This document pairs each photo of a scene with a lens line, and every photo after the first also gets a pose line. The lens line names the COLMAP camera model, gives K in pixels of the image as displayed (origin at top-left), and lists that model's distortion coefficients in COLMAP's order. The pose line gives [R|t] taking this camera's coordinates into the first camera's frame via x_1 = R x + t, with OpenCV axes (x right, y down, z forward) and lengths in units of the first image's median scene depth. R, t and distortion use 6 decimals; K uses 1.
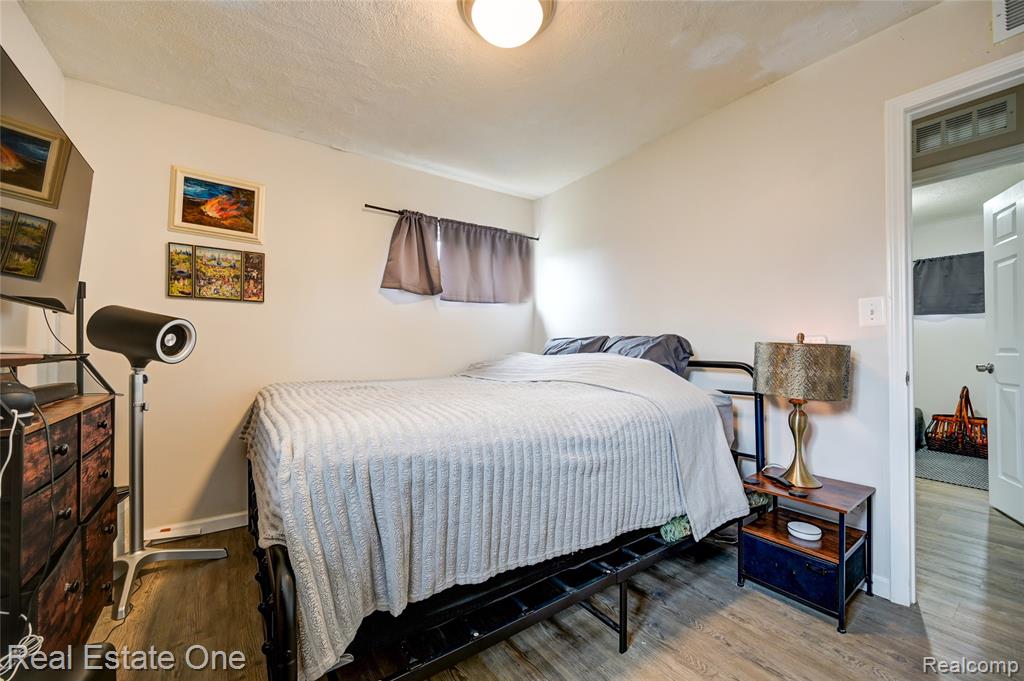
lens RADIAL K [[406.8, 0, 512.0], [0, 406.8, 340.5], [0, 0, 1]] dist [0.000150, 0.000130]
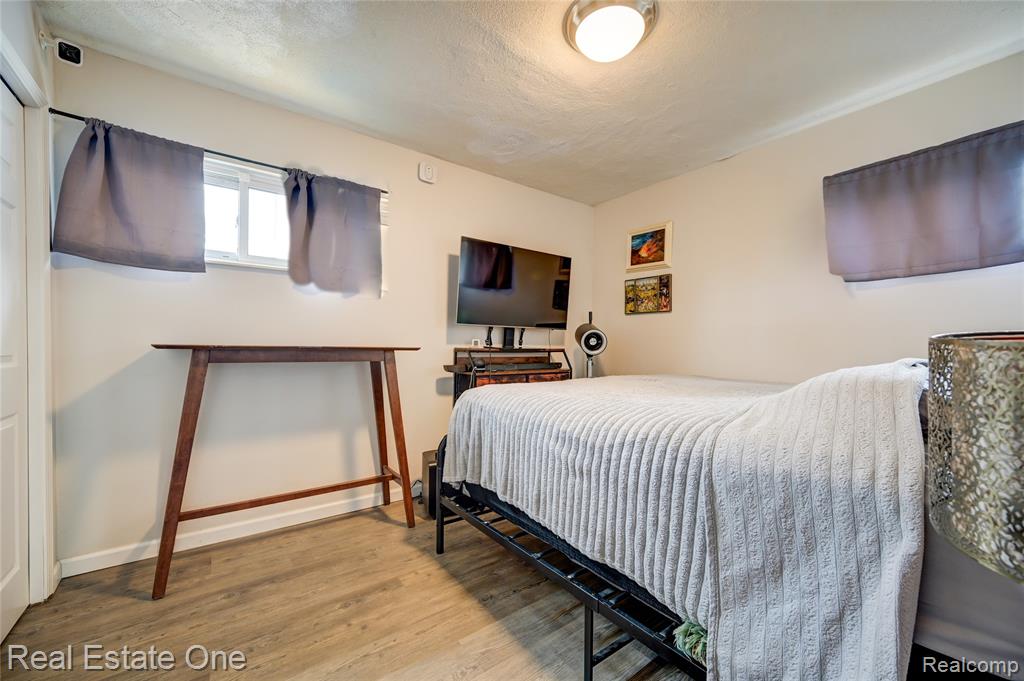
lens RADIAL K [[406.8, 0, 512.0], [0, 406.8, 340.5], [0, 0, 1]] dist [0.000150, 0.000130]
pose [[0.017841, -0.010059, -0.999790, 0.717864], [0.011774, 0.999882, -0.009850, 0.005120], [0.999772, -0.011596, 0.017958, 0.501020]]
